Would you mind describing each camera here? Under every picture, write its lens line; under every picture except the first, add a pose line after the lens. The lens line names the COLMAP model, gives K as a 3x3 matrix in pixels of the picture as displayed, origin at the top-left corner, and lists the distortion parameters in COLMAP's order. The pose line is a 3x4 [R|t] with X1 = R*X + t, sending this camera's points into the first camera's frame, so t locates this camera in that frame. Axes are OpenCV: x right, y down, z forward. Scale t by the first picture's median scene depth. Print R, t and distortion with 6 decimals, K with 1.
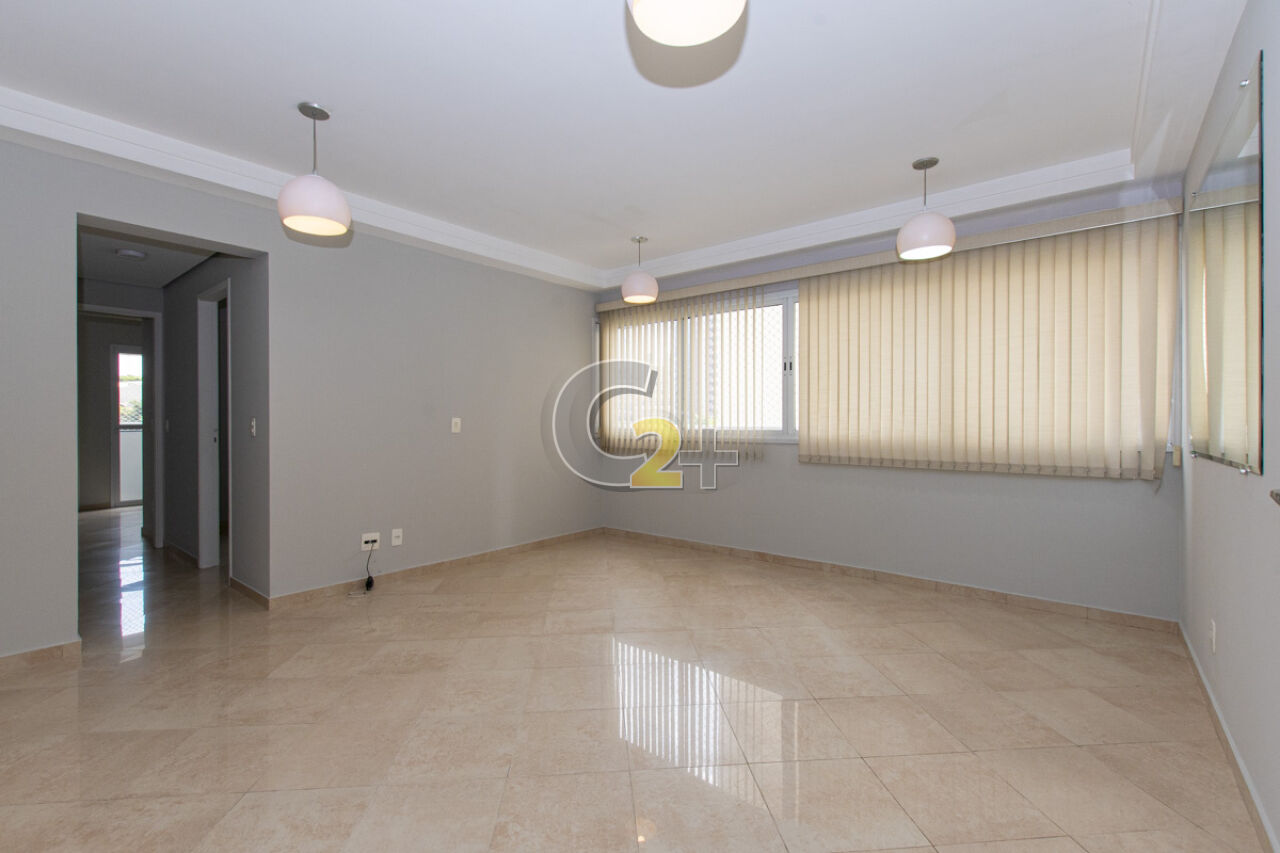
lens RADIAL K [[555.2, 0, 639.9], [0, 555.2, 422.7], [0, 0, 1]] dist [0.002941, -0.000865]
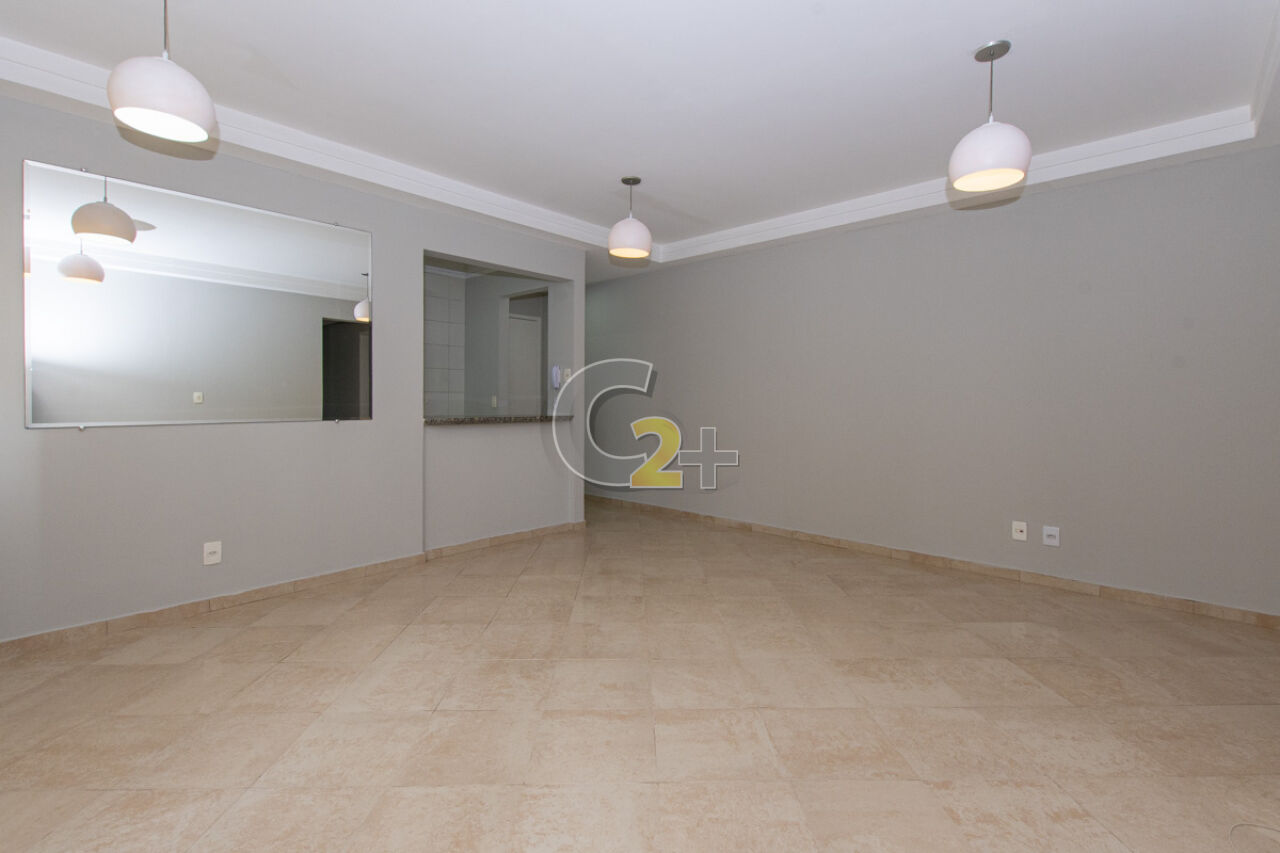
lens RADIAL K [[555.2, 0, 640.2], [0, 555.2, 418.6], [0, 0, 1]] dist [0.002941, -0.000865]
pose [[-0.997515, -0.007549, 0.070054, -0.085293], [-0.005128, 0.999386, 0.034668, 0.002221], [-0.070273, 0.034223, -0.996941, 1.893411]]
